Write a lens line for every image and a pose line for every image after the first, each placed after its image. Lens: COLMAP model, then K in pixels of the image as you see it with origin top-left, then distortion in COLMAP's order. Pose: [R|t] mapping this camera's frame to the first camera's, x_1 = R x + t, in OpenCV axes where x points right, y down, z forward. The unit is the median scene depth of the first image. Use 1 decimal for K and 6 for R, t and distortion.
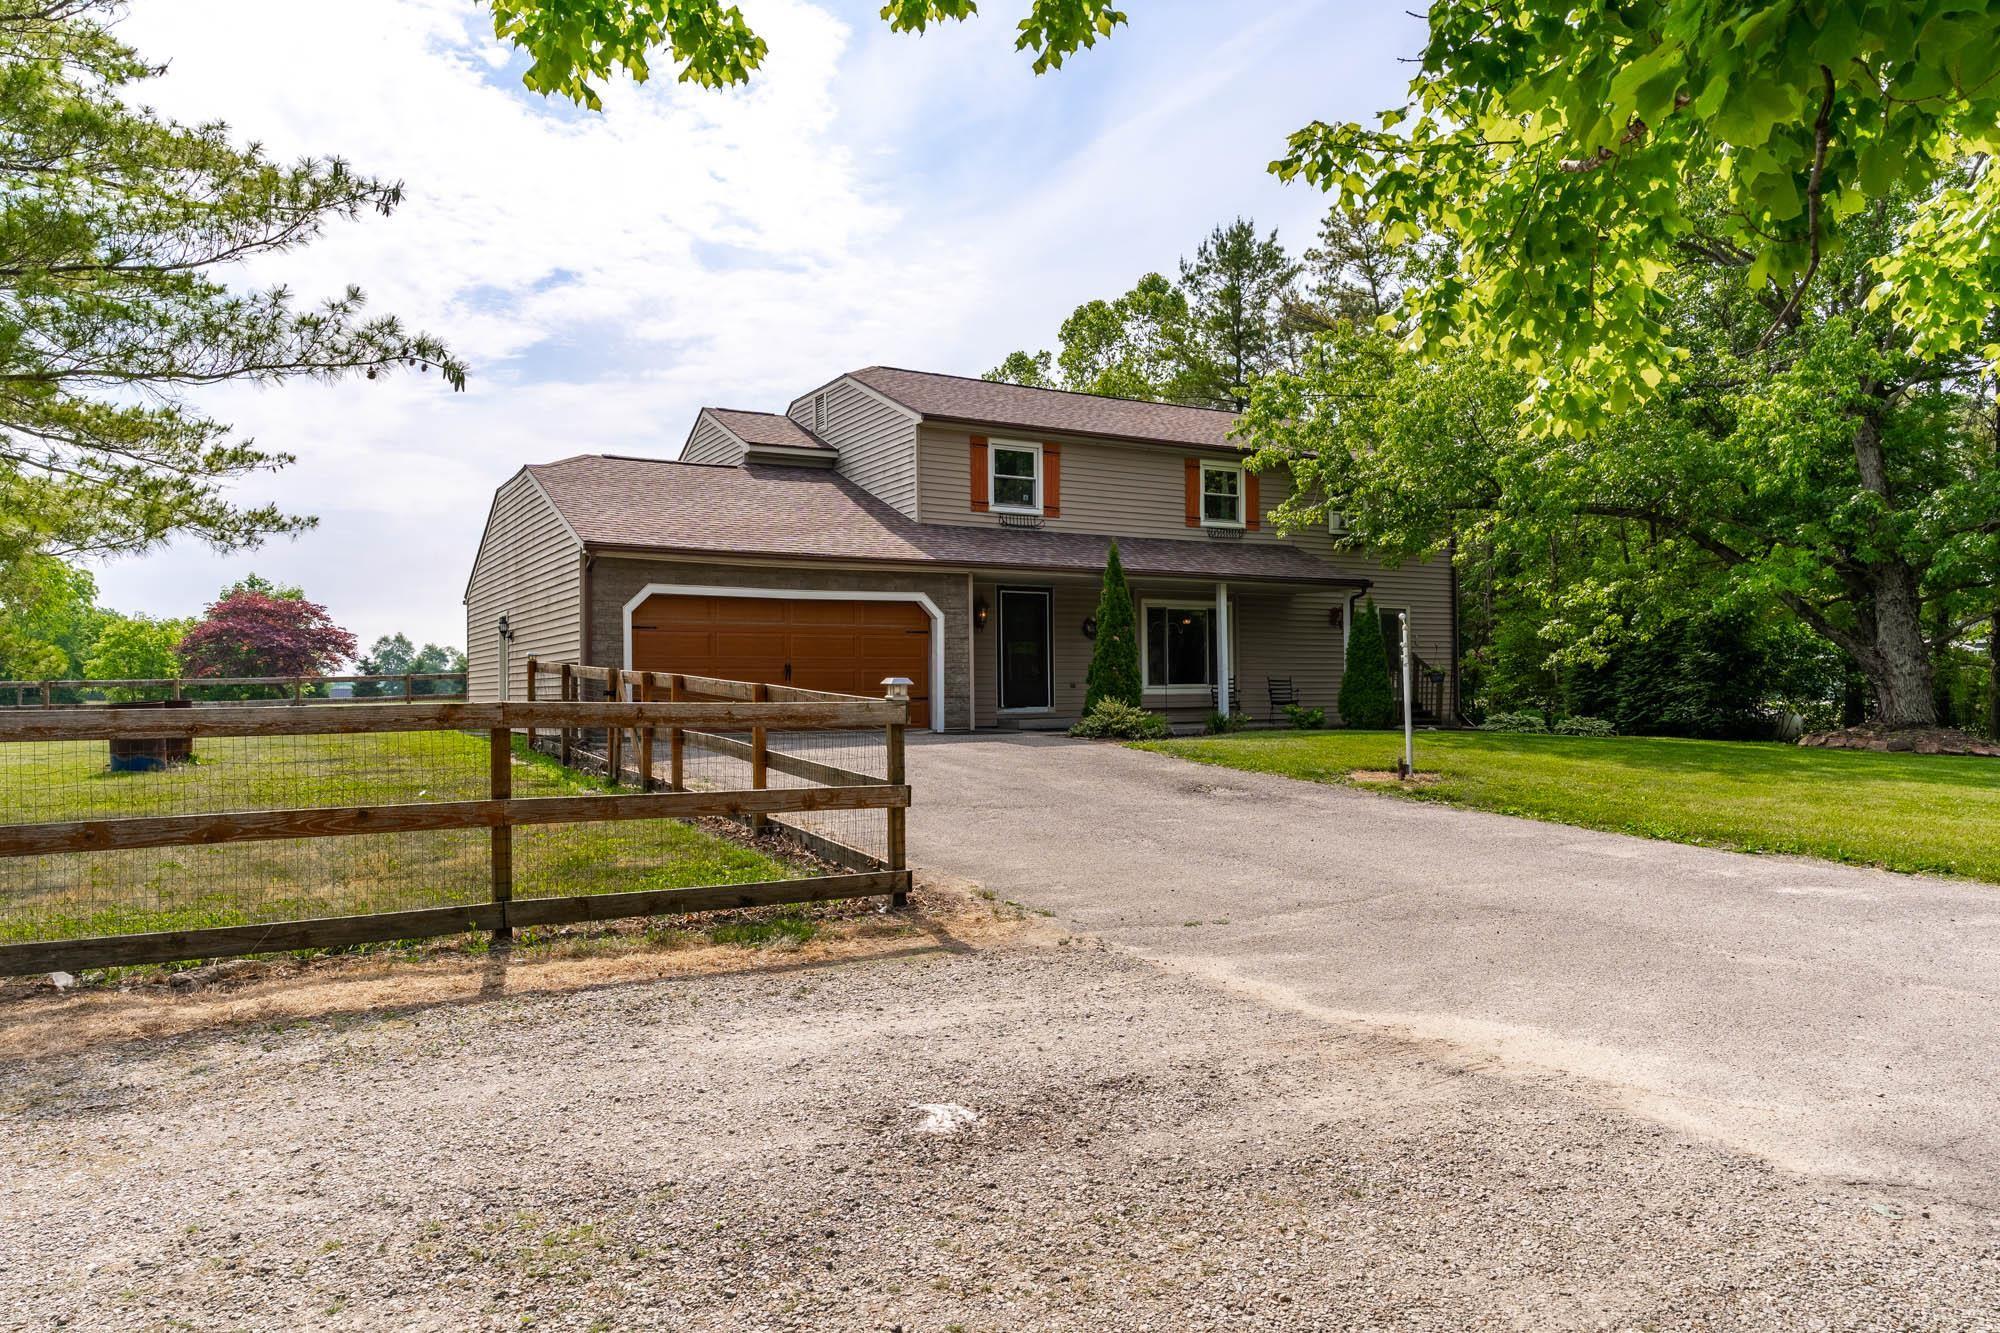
lens RADIAL K [[1354.1, 0, 1000.2], [0, 1354.1, 666.3], [0, 0, 1]] dist [0.008011, 0.000329]
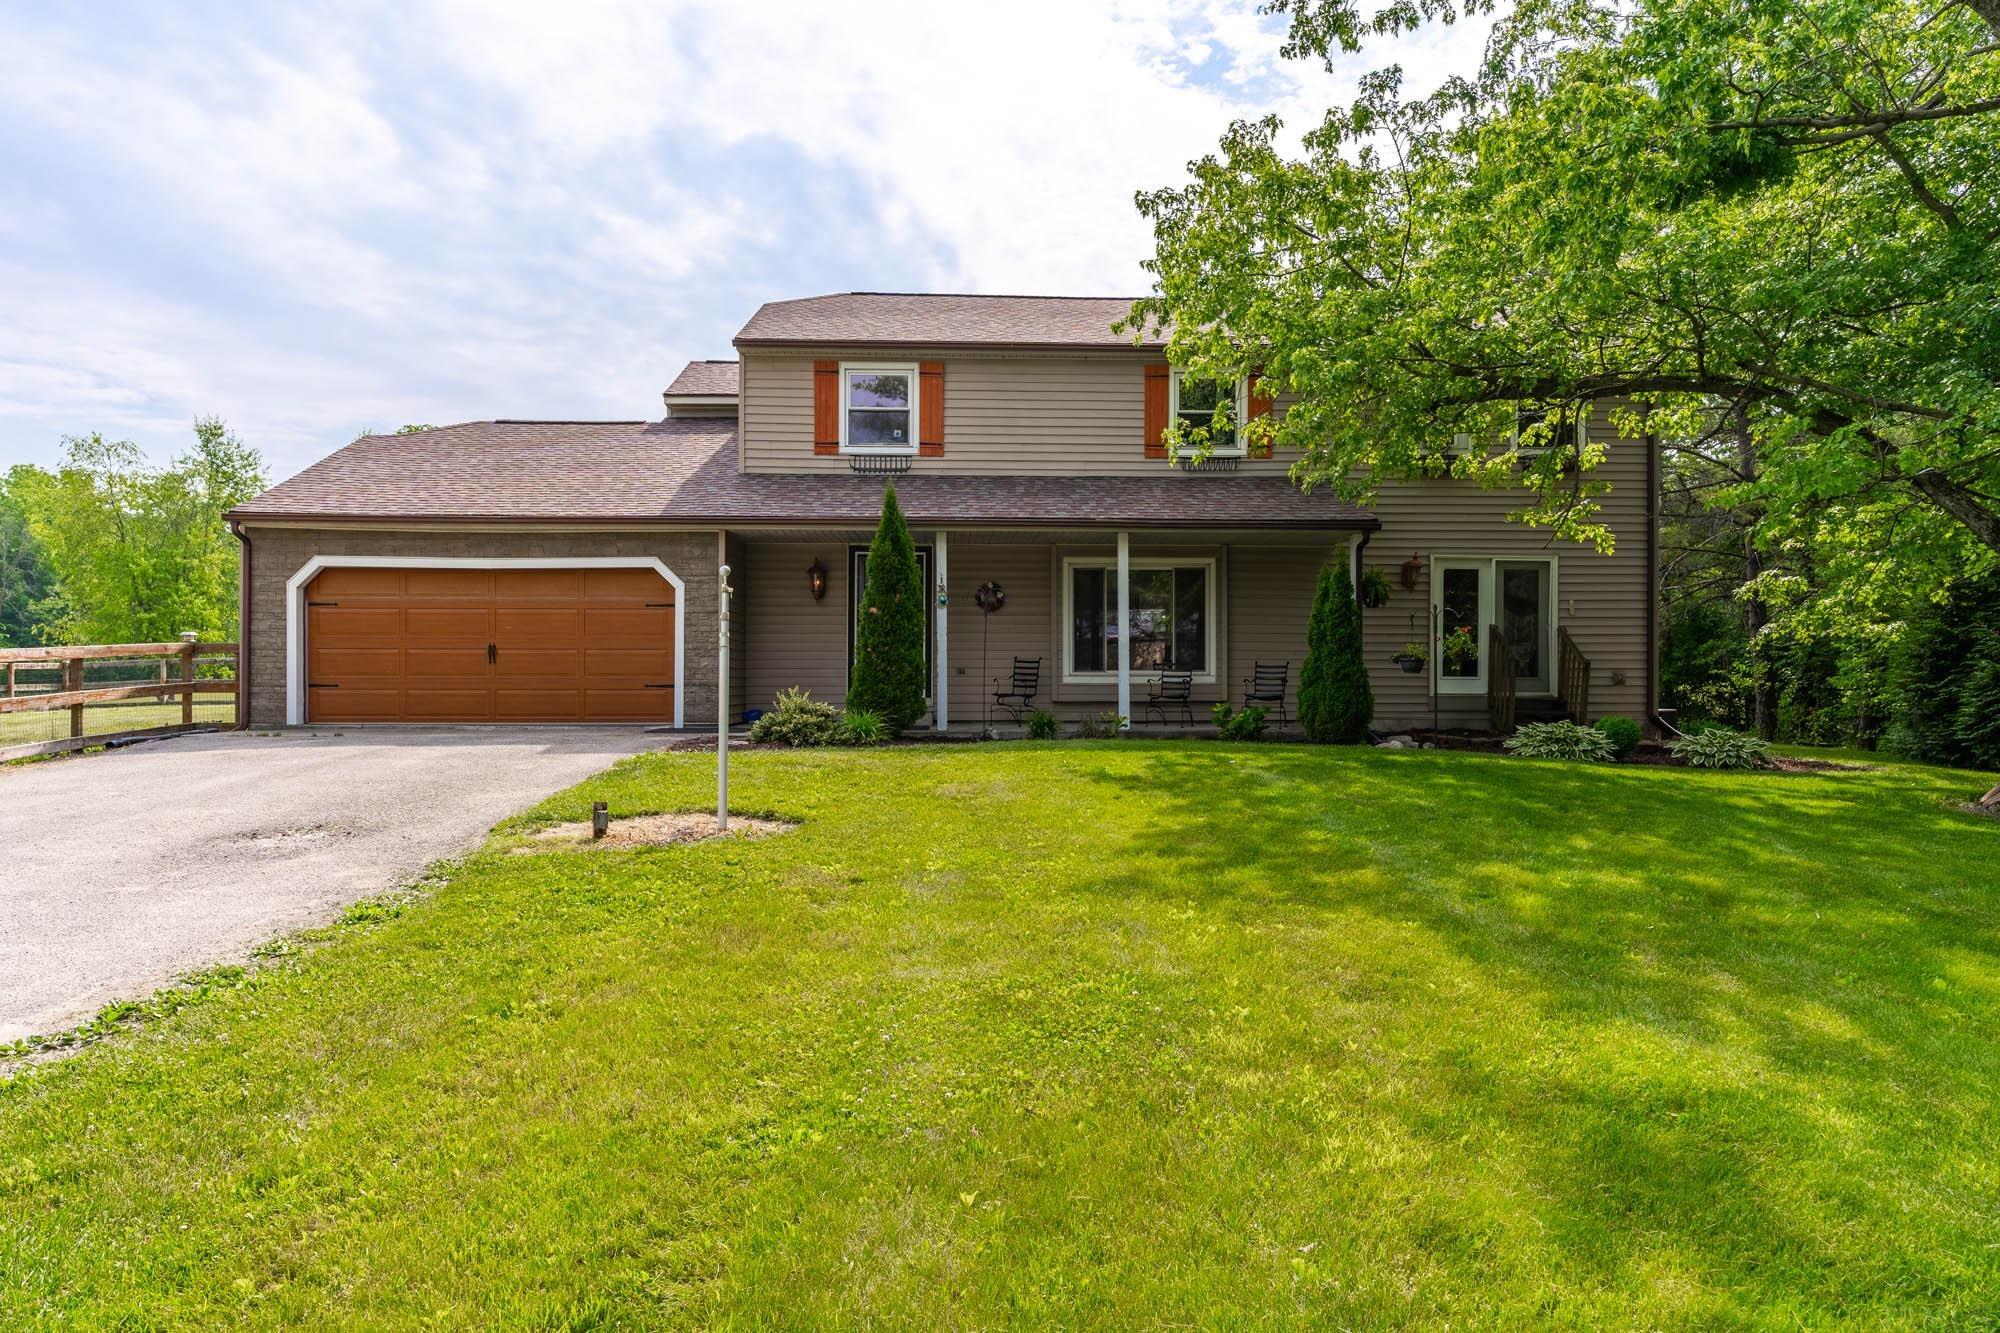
lens RADIAL K [[1354.1, 0, 1000.3], [0, 1354.1, 669.8], [0, 0, 1]] dist [0.008011, 0.000329]
pose [[0.881369, 0.011535, -0.472287, 0.457483], [0.000271, 0.999689, 0.024921, -0.005829], [0.472428, -0.022093, 0.881092, 0.331448]]
